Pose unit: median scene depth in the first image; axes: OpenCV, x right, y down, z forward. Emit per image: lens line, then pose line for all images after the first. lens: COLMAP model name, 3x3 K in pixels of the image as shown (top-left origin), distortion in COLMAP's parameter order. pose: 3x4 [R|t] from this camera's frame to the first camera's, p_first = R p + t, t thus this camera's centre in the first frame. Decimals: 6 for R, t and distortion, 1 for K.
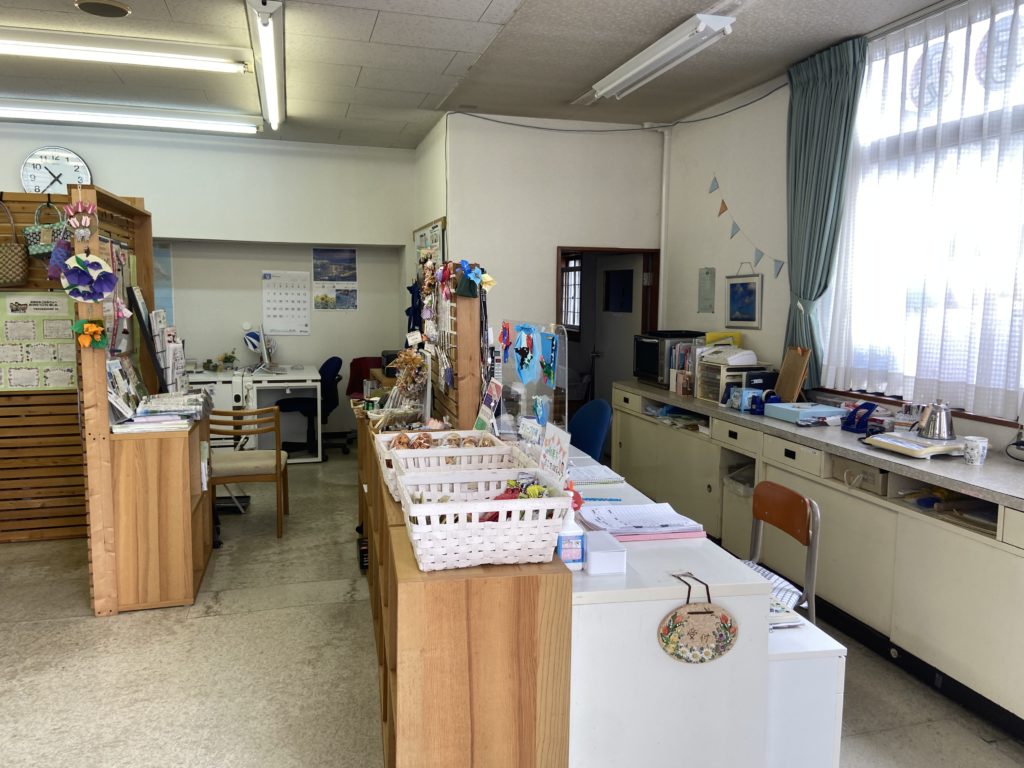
lens RADIAL K [[785.1, 0, 510.5], [0, 785.1, 379.8], [0, 0, 1]] dist [0.025102, -0.015266]
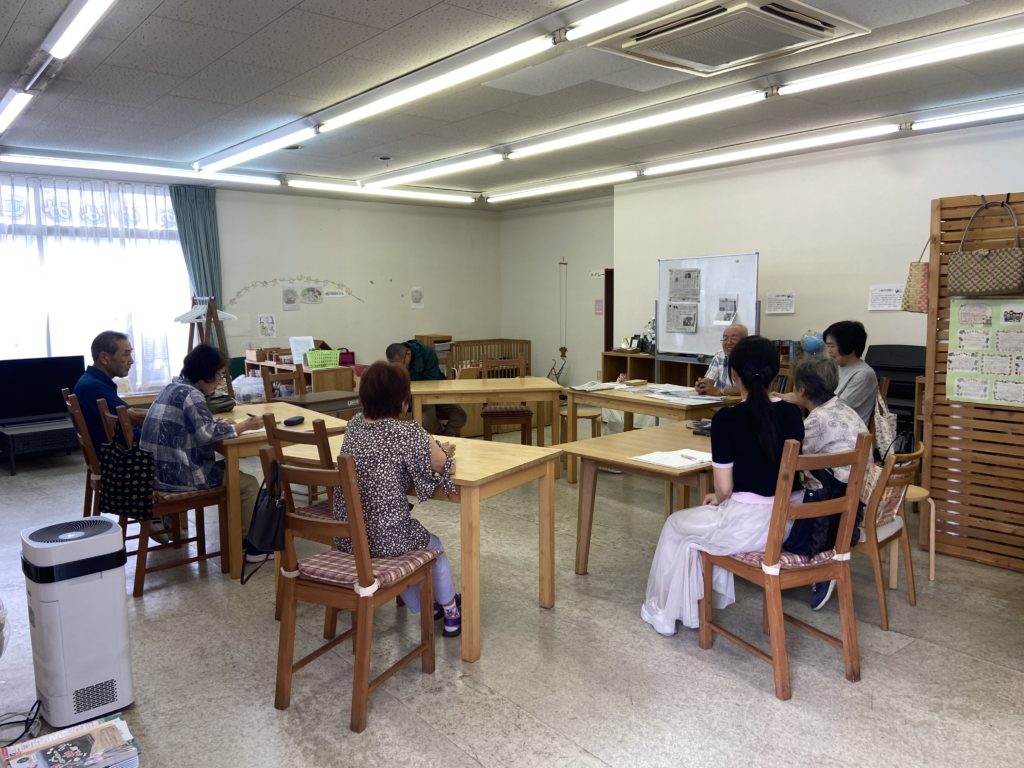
lens RADIAL K [[785.1, 0, 513.5], [0, 785.1, 383.8], [0, 0, 1]] dist [0.025102, -0.015266]
pose [[0.405084, 0.086570, -0.910172, -0.006332], [-0.088868, 0.994521, 0.055041, -0.011544], [0.909950, 0.058589, 0.410558, 0.088812]]
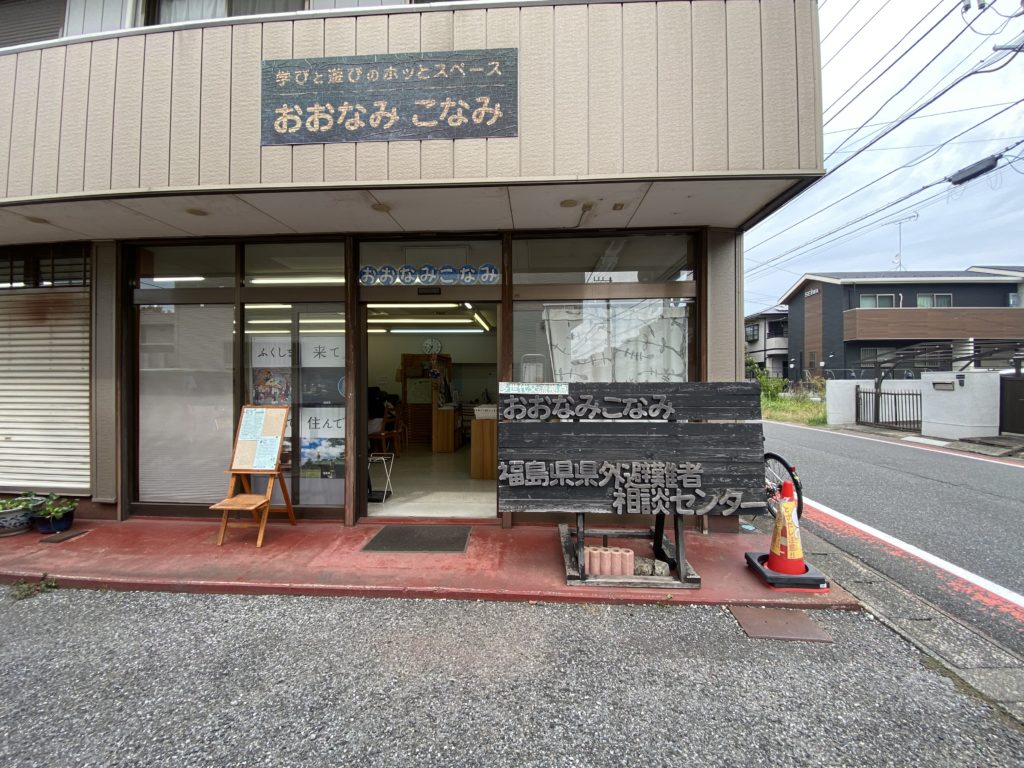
lens RADIAL K [[412.1, 0, 509.2], [0, 412.1, 377.7], [0, 0, 1]] dist [-0.000055, 0.000000]
pose [[0.943779, -0.015871, -0.330197, 0.513875], [-0.024819, 0.992626, -0.118648, 0.127938], [0.329645, 0.120172, 0.936425, -0.845433]]
